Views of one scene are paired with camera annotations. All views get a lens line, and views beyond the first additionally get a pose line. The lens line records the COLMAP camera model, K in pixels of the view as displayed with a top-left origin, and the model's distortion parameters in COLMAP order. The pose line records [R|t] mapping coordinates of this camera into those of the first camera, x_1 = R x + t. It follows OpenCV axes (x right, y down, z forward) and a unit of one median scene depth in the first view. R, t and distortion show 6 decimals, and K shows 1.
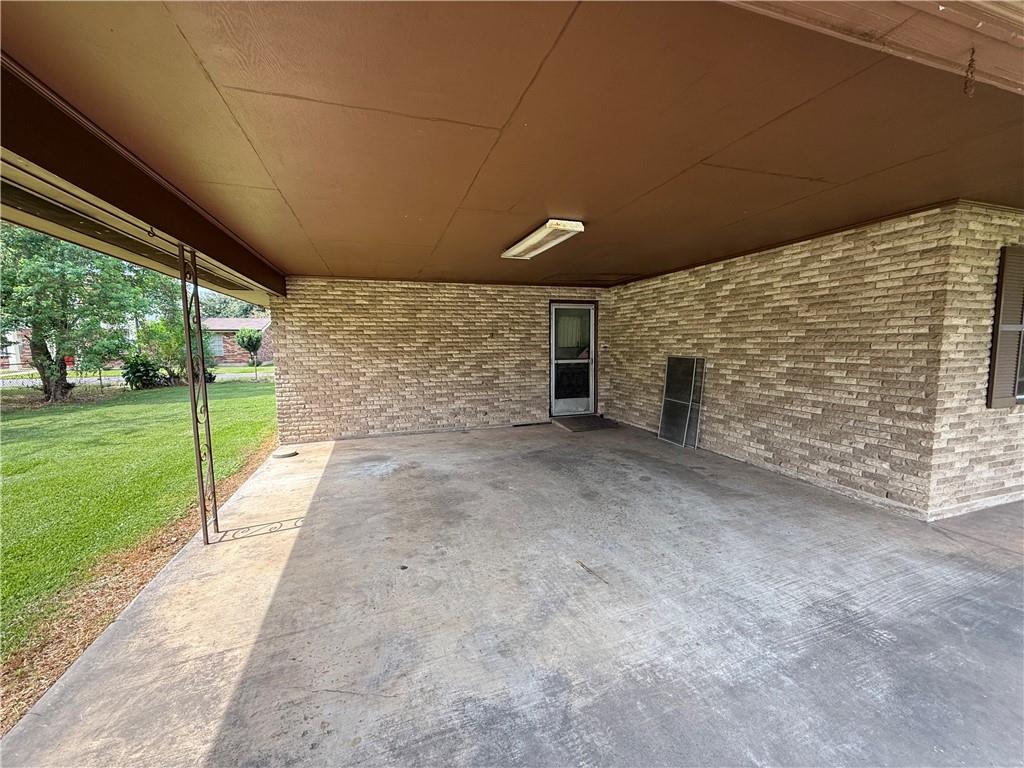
lens RADIAL K [[408.8, 0, 512.8], [0, 408.8, 379.4], [0, 0, 1]] dist [0.001318, -0.000923]
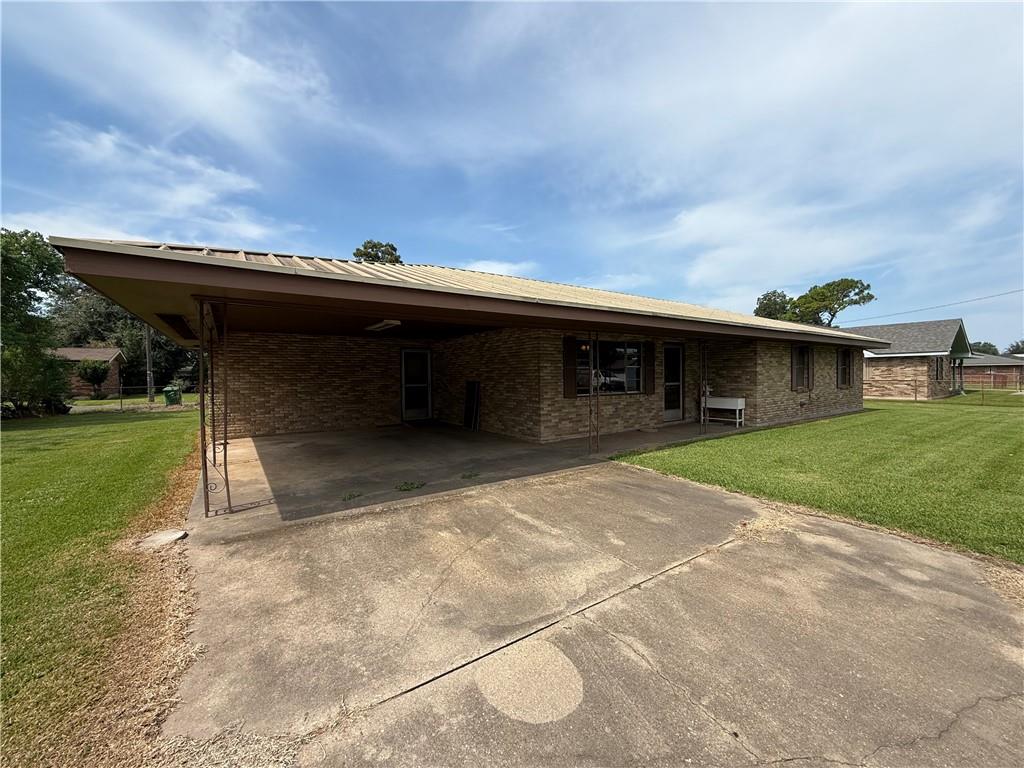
lens RADIAL K [[408.8, 0, 512.8], [0, 408.8, 382.7], [0, 0, 1]] dist [0.001318, -0.000923]
pose [[0.959922, -0.004577, 0.280231, 0.070069], [0.024553, 0.997396, -0.067813, 0.072365], [-0.279191, 0.071975, 0.957534, -0.717211]]
